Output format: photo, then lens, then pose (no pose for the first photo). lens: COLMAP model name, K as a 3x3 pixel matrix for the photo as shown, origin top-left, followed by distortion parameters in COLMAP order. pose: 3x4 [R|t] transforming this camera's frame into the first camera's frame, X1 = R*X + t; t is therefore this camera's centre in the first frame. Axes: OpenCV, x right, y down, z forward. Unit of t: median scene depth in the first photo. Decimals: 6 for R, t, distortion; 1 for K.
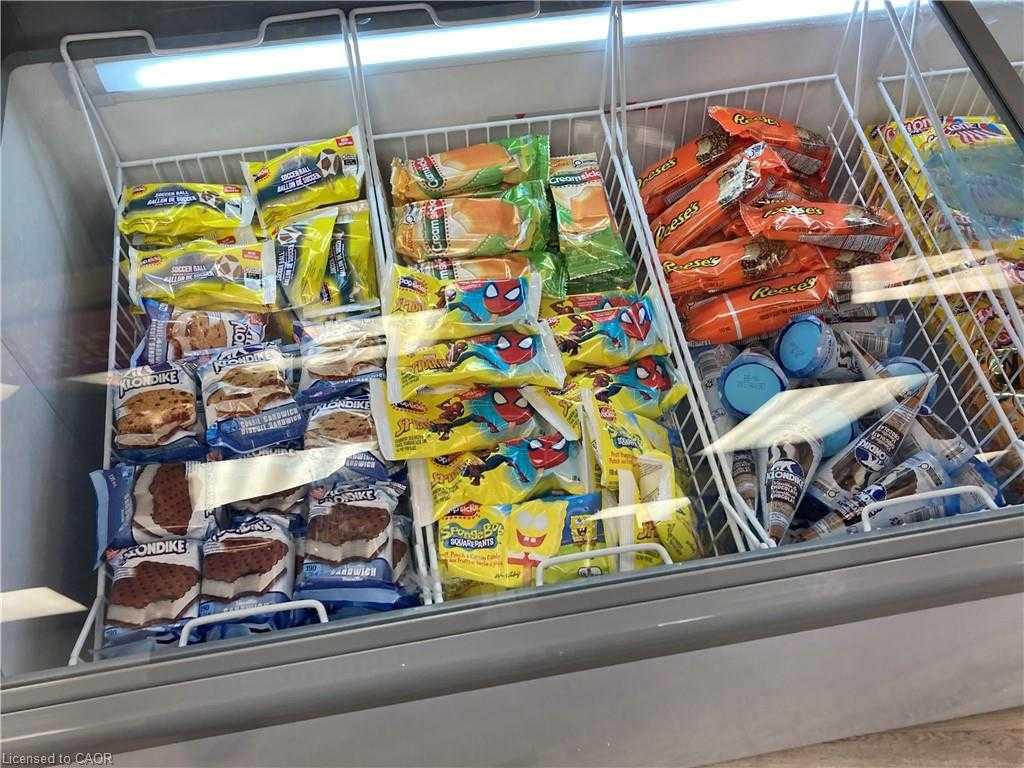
lens RADIAL K [[933.1, 0, 512.0], [0, 933.1, 384.0], [0, 0, 1]] dist [0.078822, -0.111153]
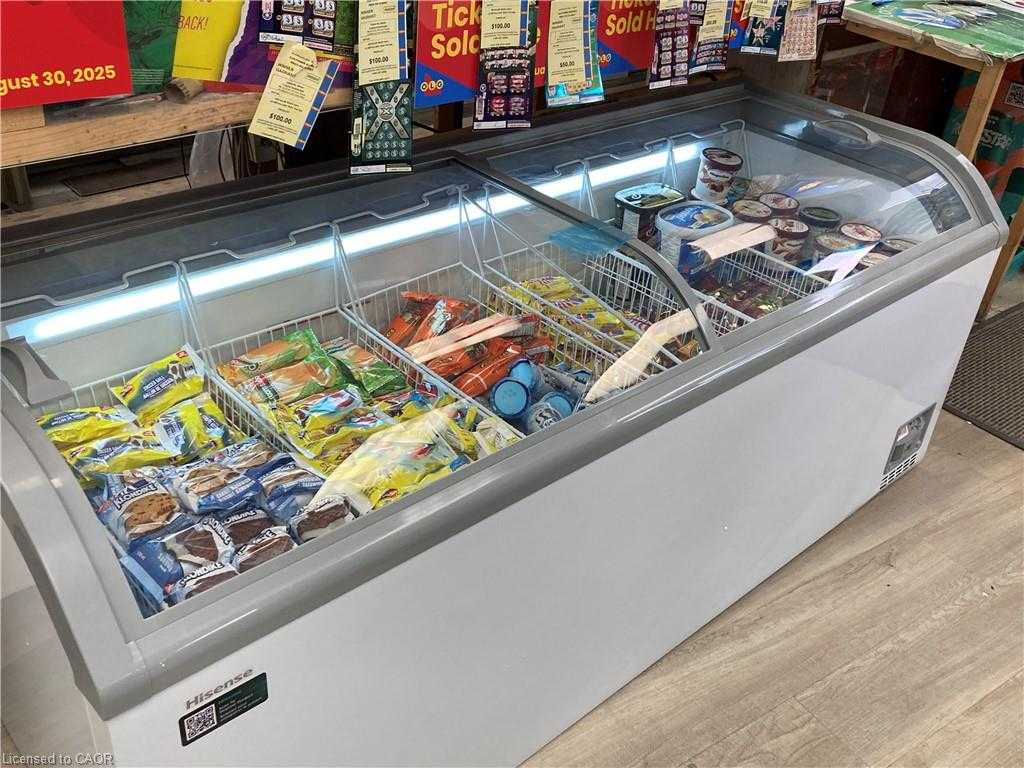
lens RADIAL K [[933.1, 0, 512.0], [0, 933.1, 384.0], [0, 0, 1]] dist [0.078822, -0.111153]
pose [[0.852248, -0.258134, 0.455018, -0.409806], [0.417439, 0.859798, -0.294094, 0.399781], [-0.315308, 0.440583, 0.840516, -0.319004]]
